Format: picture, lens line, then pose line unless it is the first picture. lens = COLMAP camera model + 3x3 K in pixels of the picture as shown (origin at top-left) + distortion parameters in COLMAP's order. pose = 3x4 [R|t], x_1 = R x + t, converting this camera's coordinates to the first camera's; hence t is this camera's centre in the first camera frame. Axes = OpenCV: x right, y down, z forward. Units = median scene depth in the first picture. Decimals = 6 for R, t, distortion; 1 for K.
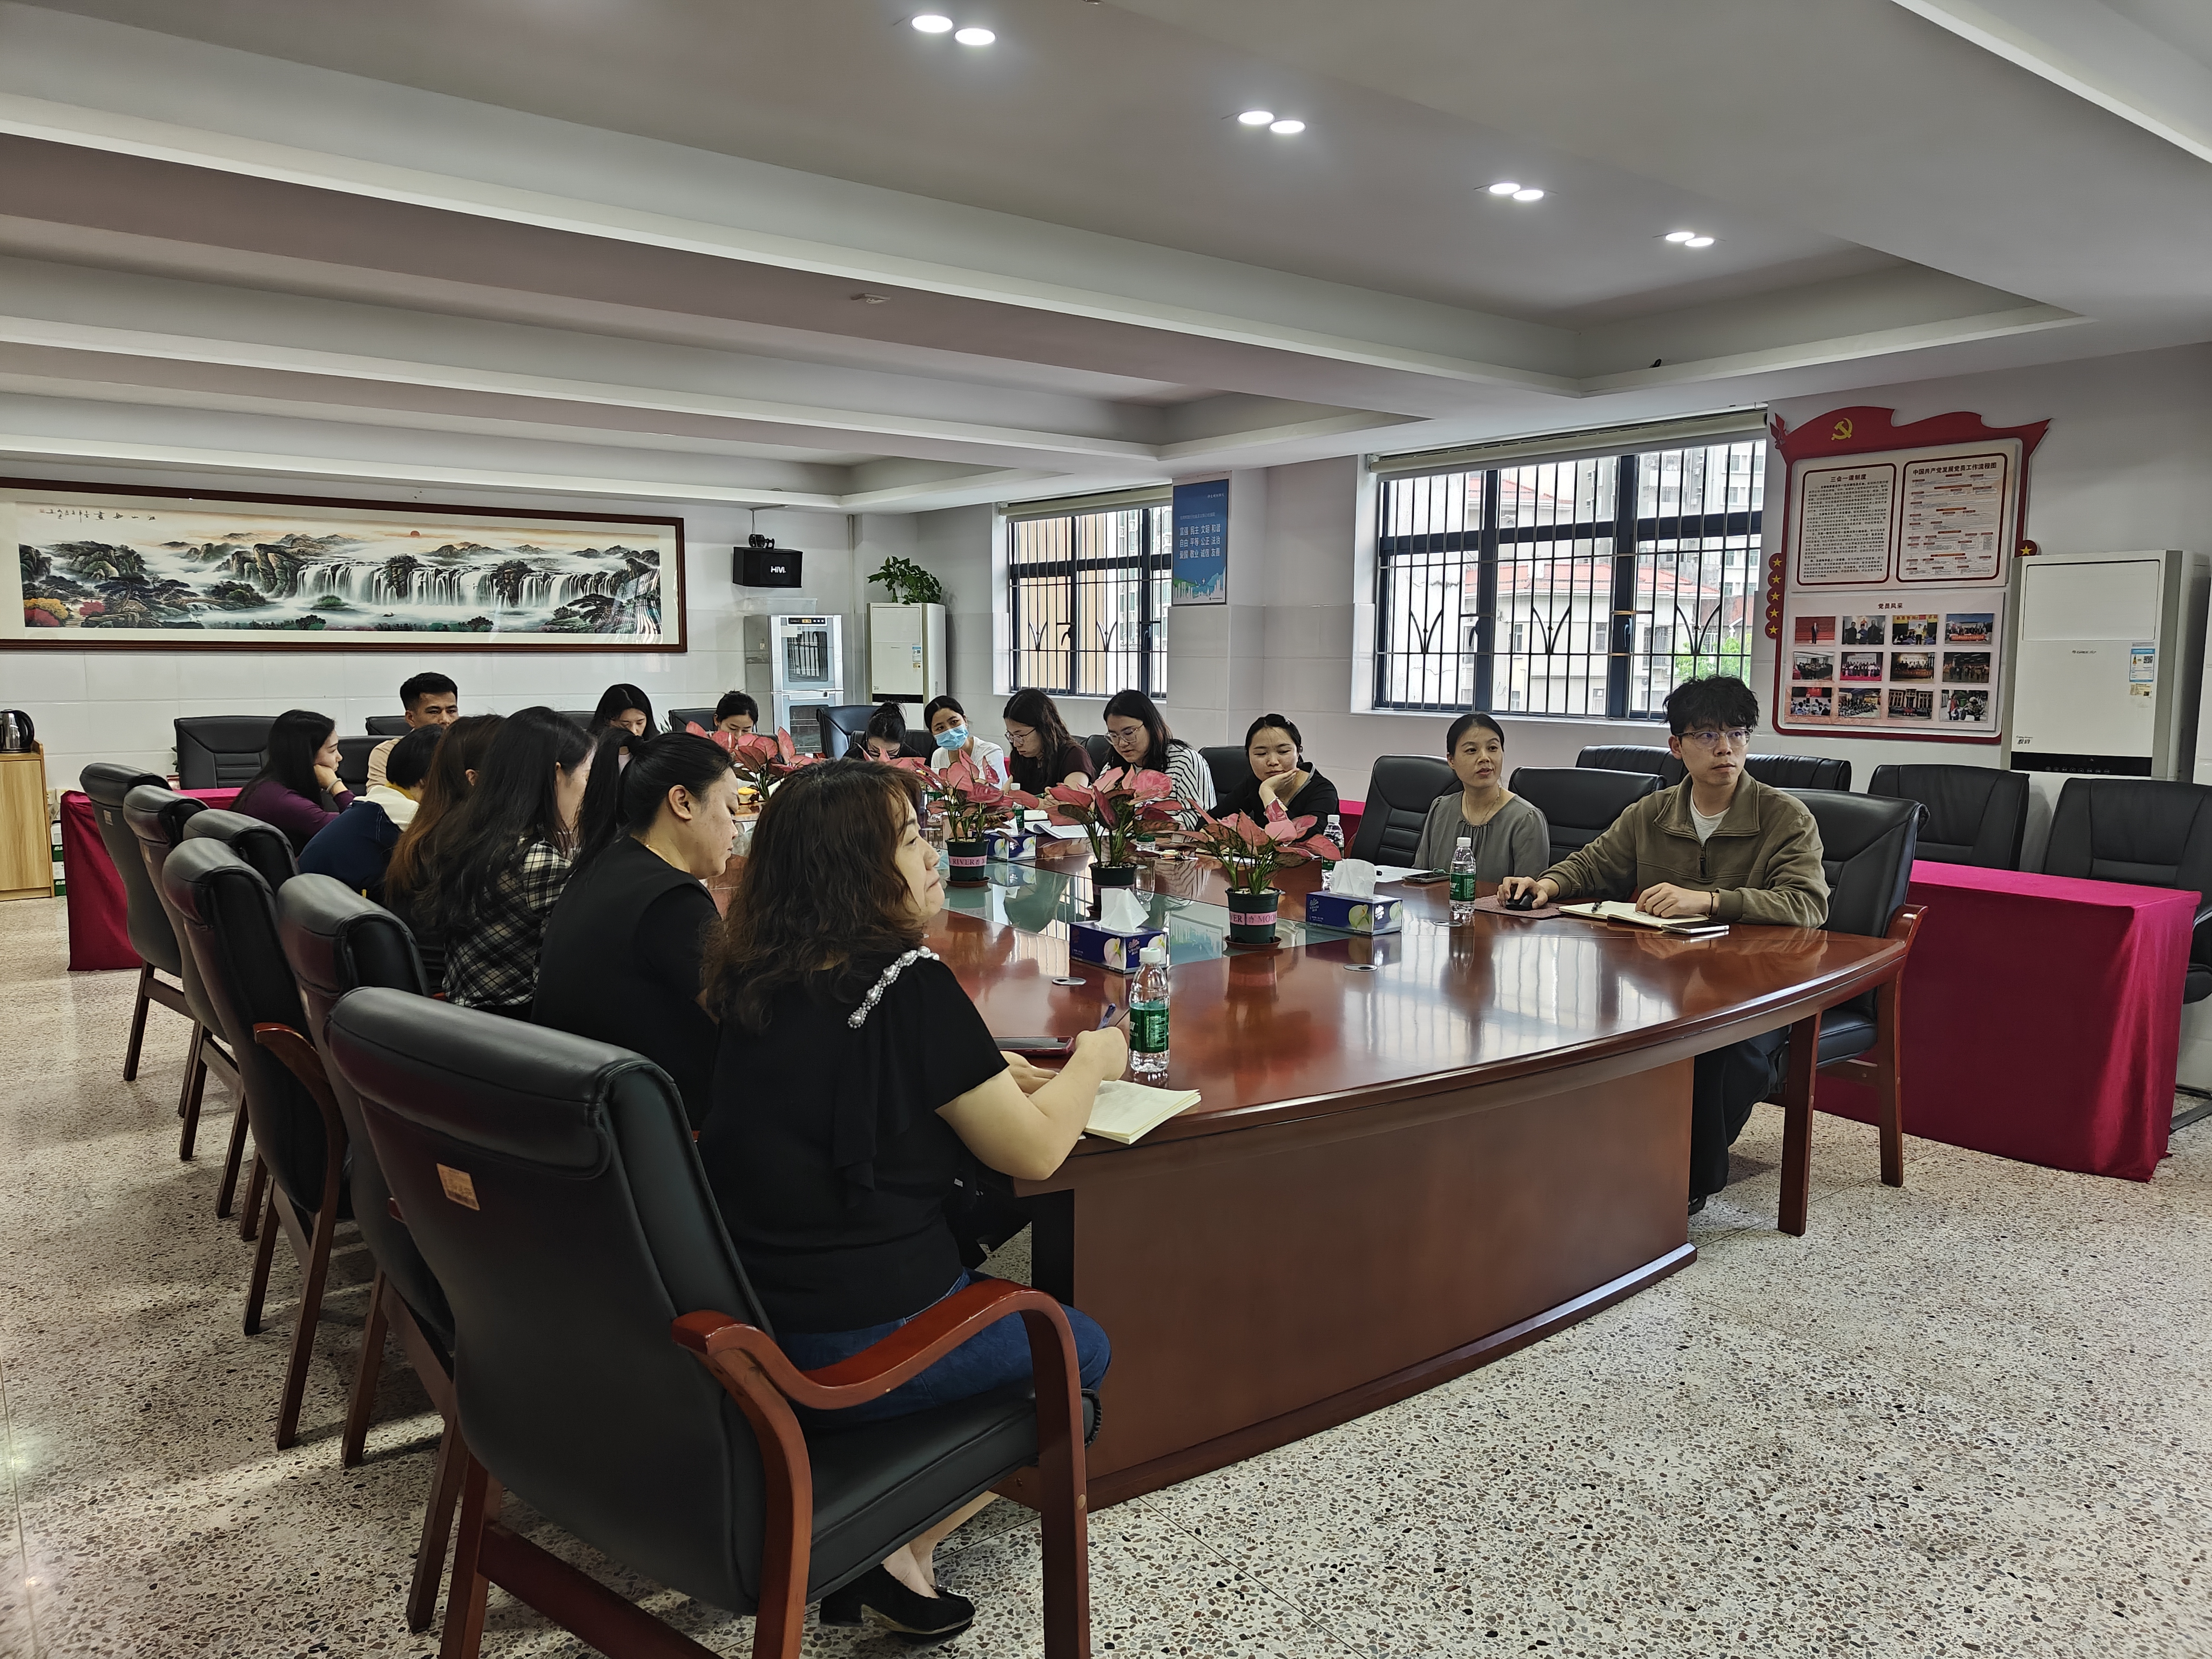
lens RADIAL K [[1514.1, 0, 1112.3], [0, 1514.1, 837.5], [0, 0, 1]] dist [0.019908, -0.006353]
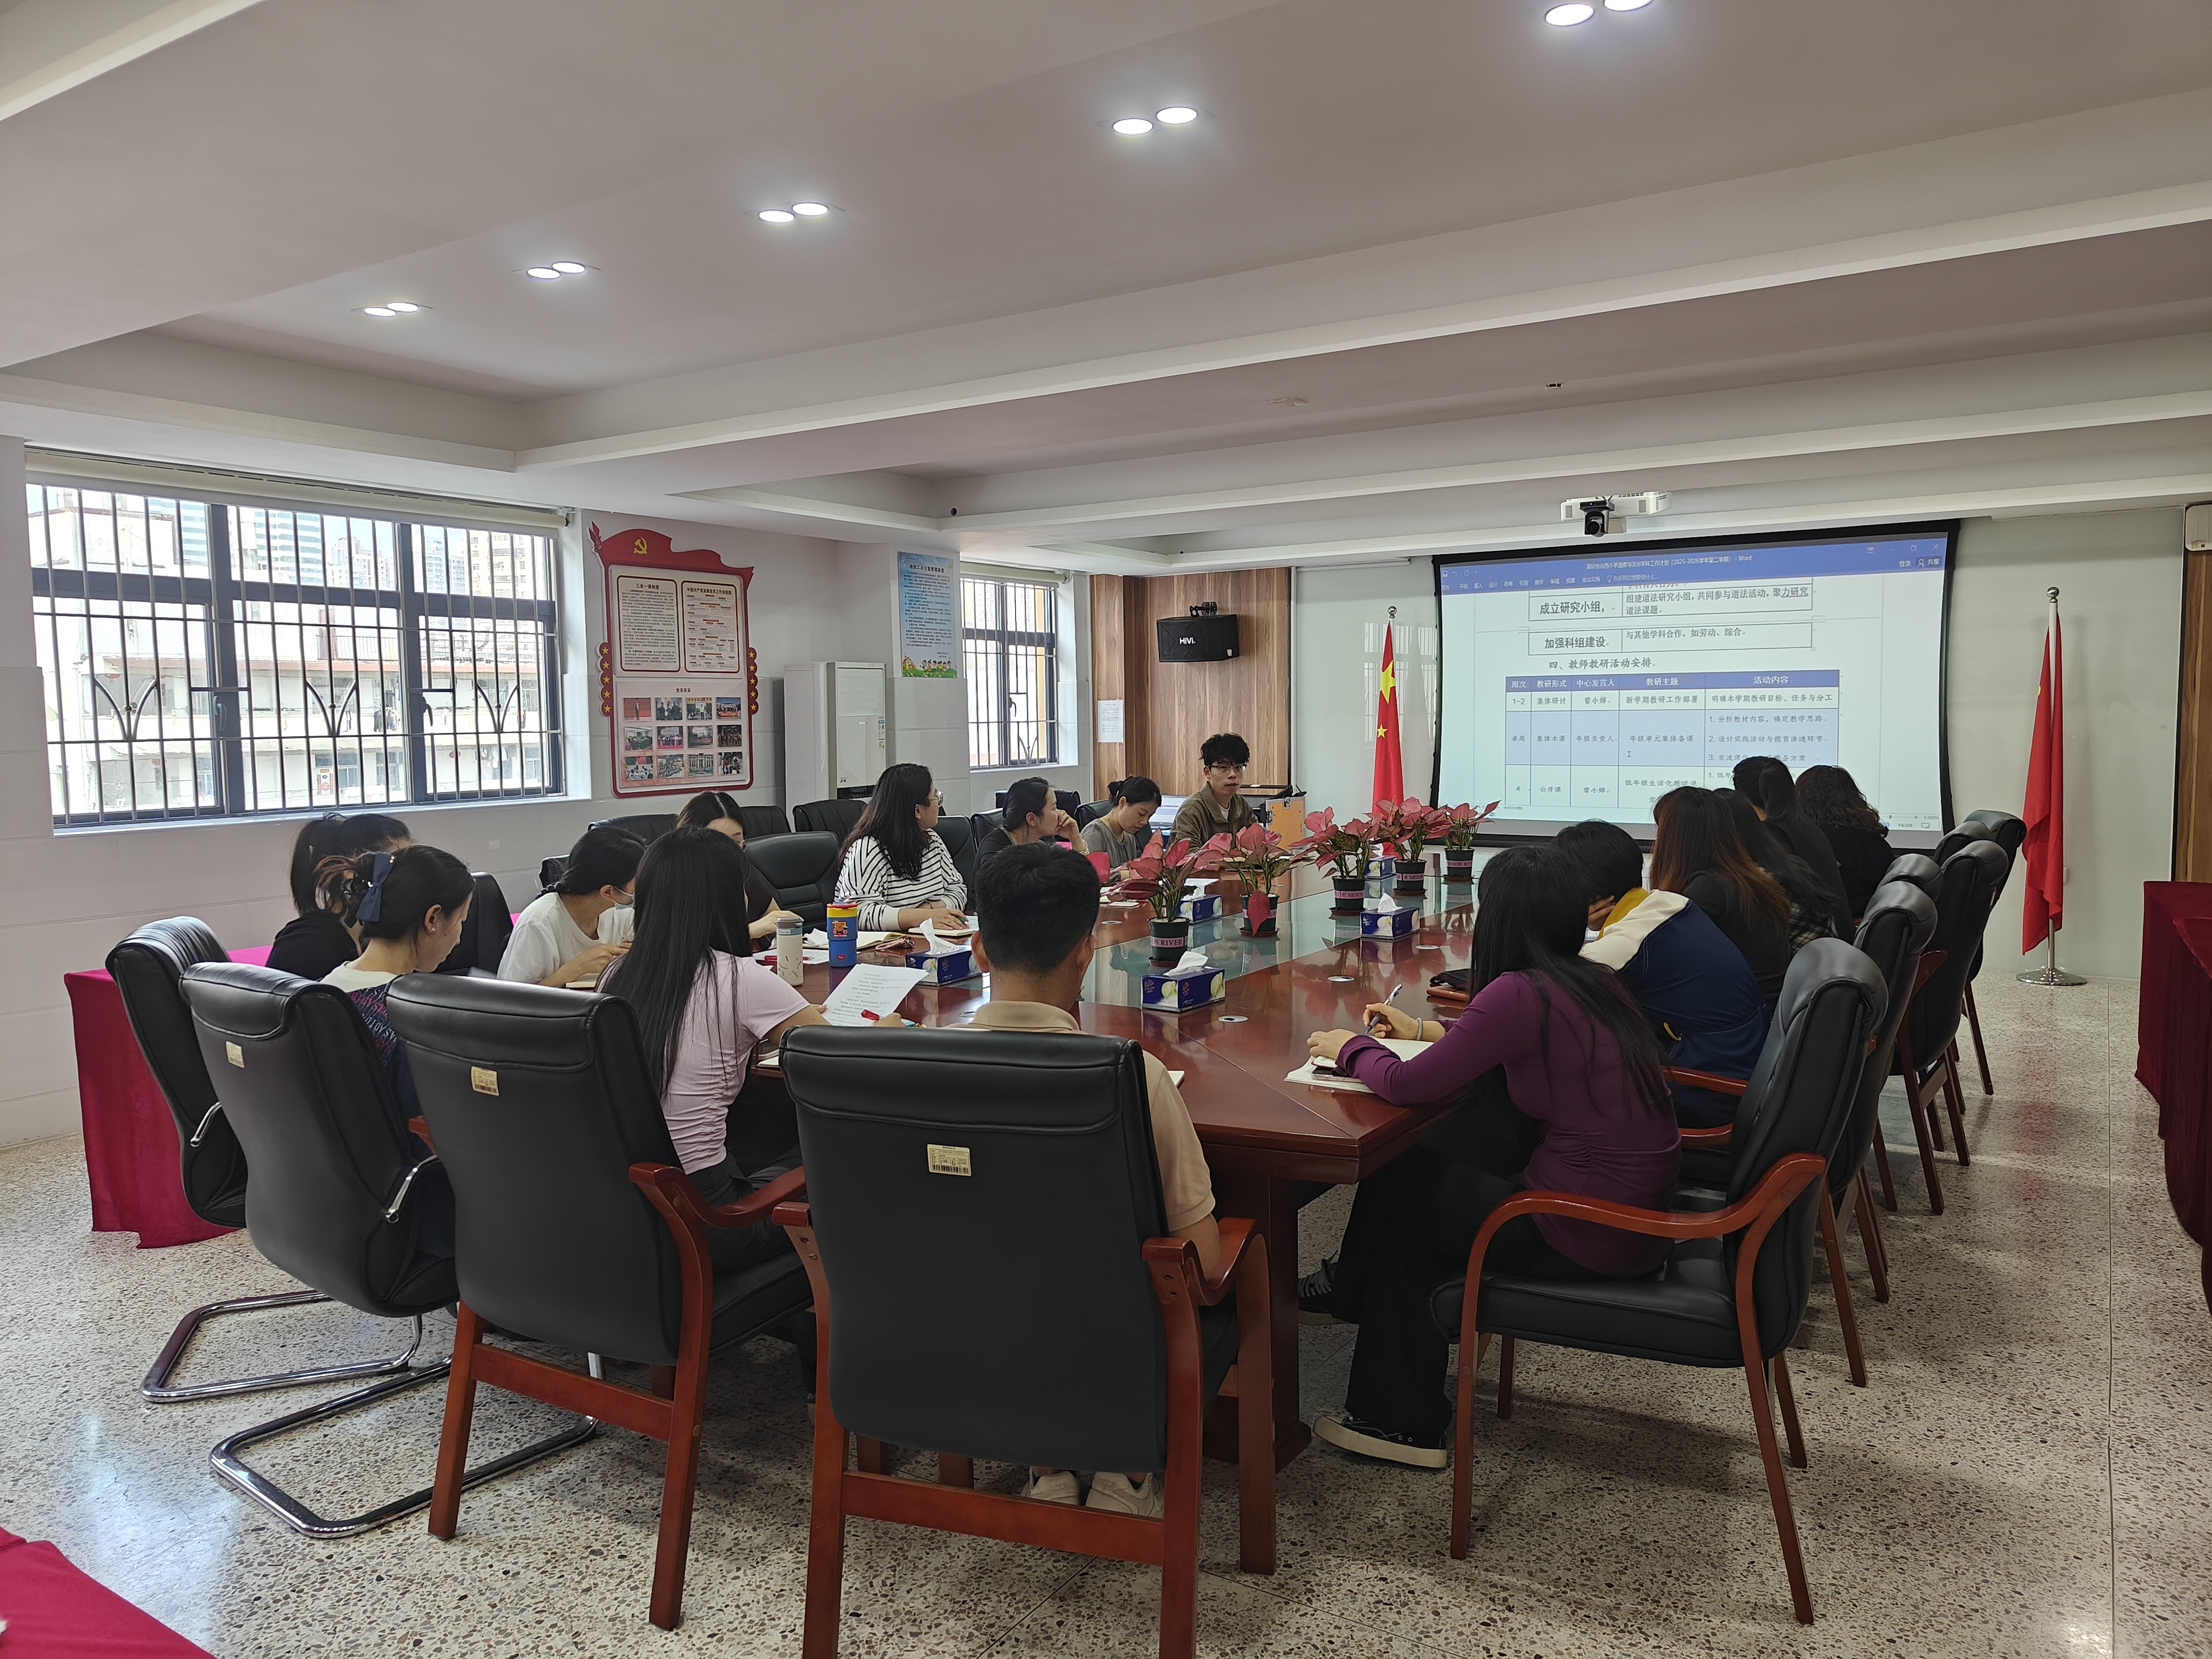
lens RADIAL K [[1514.1, 0, 1131.2], [0, 1514.1, 816.7], [0, 0, 1]] dist [0.019908, -0.006353]
pose [[-0.333615, -0.061187, 0.940722, -0.815558], [0.135425, 0.984430, 0.112057, -0.137072], [-0.932932, 0.164781, -0.320134, 1.057450]]
